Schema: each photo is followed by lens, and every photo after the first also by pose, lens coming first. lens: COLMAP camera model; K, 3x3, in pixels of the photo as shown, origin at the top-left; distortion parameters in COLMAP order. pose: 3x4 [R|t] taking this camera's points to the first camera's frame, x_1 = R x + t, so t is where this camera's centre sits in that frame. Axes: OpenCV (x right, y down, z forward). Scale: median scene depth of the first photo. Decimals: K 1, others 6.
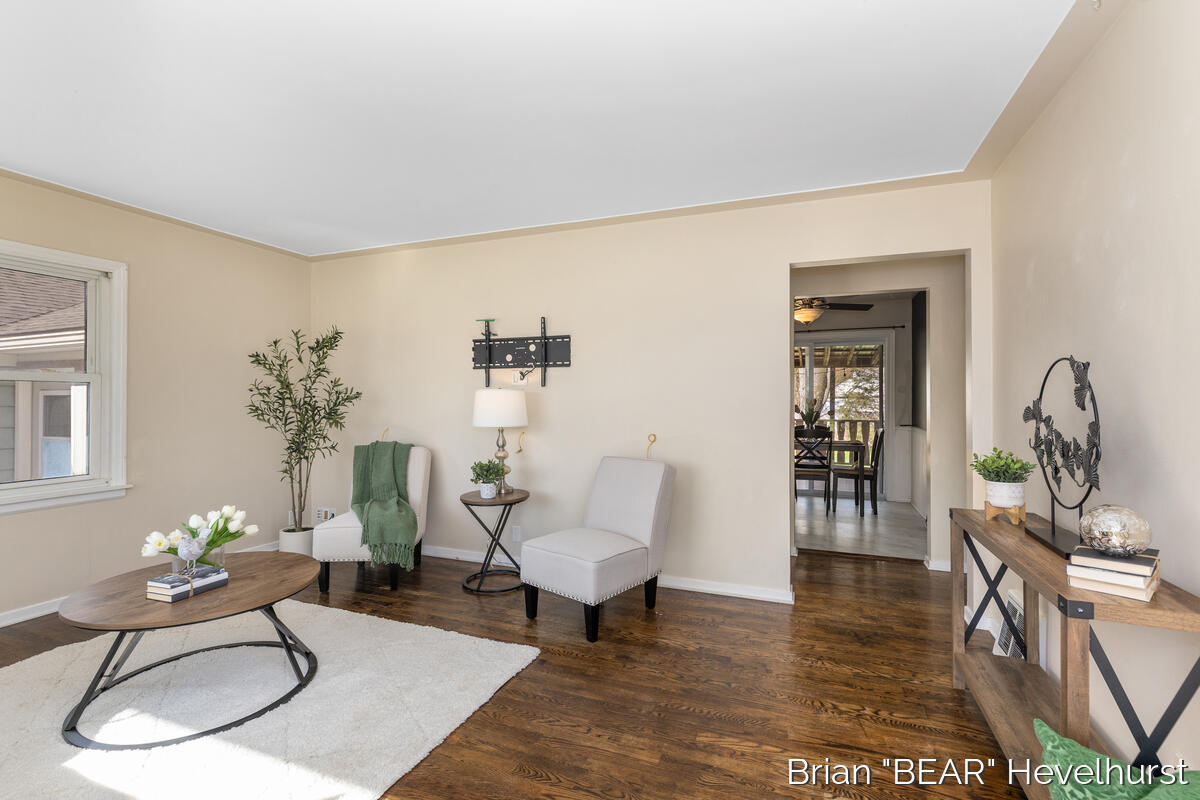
lens RADIAL K [[537.0, 0, 600.8], [0, 537.0, 399.2], [0, 0, 1]] dist [0.001265, -0.001390]
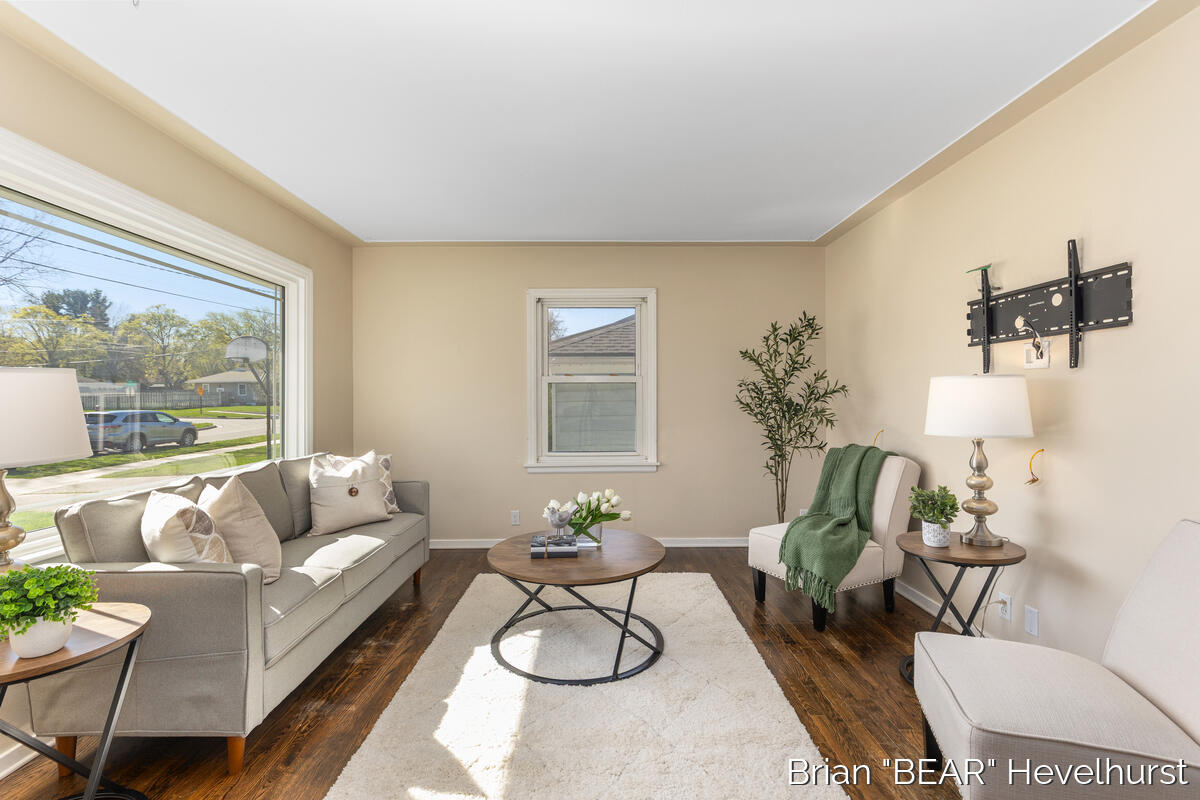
lens RADIAL K [[537.0, 0, 599.5], [0, 537.0, 399.1], [0, 0, 1]] dist [0.001265, -0.001390]
pose [[0.378646, 0.001697, -0.925540, 0.210924], [0.005375, 0.999977, 0.004032, 0.003165], [0.925526, -0.006502, 0.378629, 0.346912]]
